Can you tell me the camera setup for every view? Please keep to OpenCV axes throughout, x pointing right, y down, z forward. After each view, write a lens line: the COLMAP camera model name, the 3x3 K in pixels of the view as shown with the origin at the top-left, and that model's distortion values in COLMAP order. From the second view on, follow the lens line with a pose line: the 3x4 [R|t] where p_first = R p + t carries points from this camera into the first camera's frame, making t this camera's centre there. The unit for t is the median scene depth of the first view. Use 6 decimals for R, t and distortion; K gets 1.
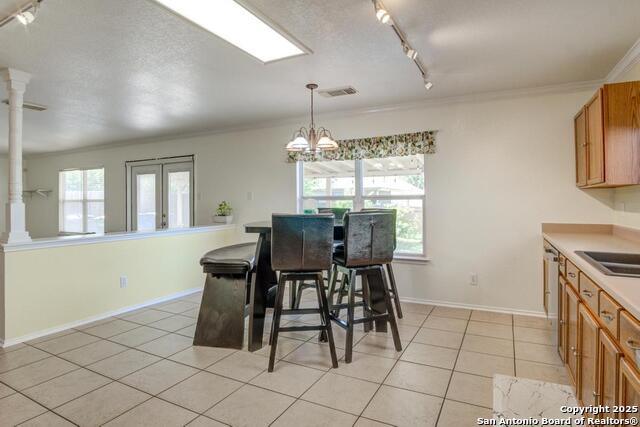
lens RADIAL K [[354.0, 0, 318.8], [0, 354.0, 211.6], [0, 0, 1]] dist [-0.038593, -0.000844]
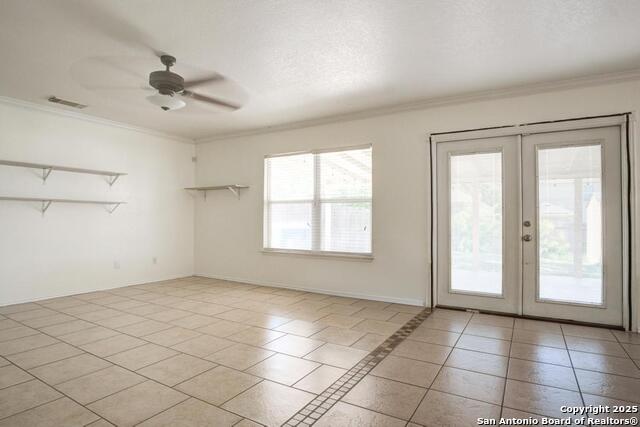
lens RADIAL K [[354.0, 0, 321.7], [0, 354.0, 215.2], [0, 0, 1]] dist [-0.038593, -0.000844]
pose [[0.997459, -0.009929, -0.070547, -0.646650], [0.010453, 0.999921, 0.007052, -0.009490], [0.070472, -0.007772, 0.997483, 0.354787]]
